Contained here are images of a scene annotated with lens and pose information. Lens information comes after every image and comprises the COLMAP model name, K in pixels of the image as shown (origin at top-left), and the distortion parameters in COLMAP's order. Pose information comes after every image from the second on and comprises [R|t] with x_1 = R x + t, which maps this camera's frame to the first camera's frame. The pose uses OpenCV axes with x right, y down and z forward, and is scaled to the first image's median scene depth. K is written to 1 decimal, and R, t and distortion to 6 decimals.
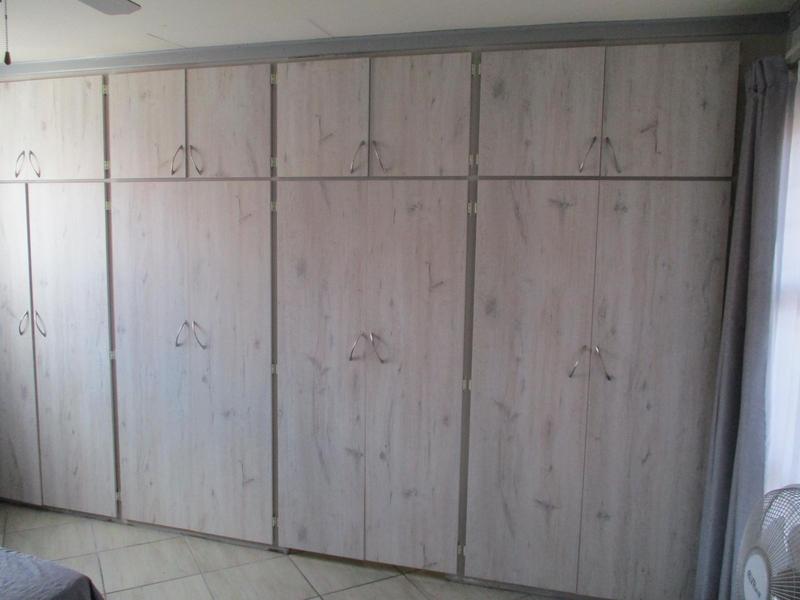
lens RADIAL K [[779.4, 0, 400.0], [0, 779.4, 300.0], [0, 0, 1]] dist [-0.058574, 0.010141]
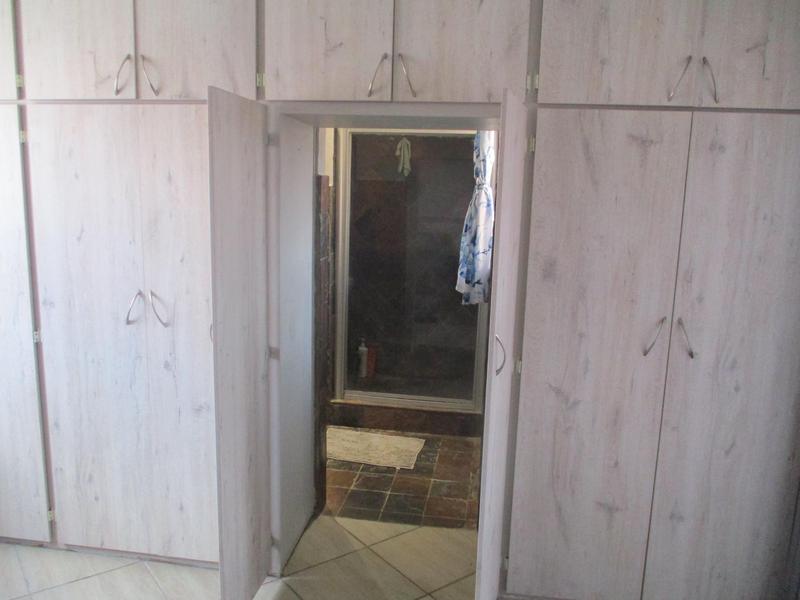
lens RADIAL K [[779.4, 0, 400.0], [0, 779.4, 300.0], [0, 0, 1]] dist [-0.058574, 0.010141]
pose [[0.996603, 0.025603, -0.078276, 0.032630], [-0.019253, 0.996542, 0.080825, -0.026101], [0.080075, -0.079043, 0.993650, 0.230298]]
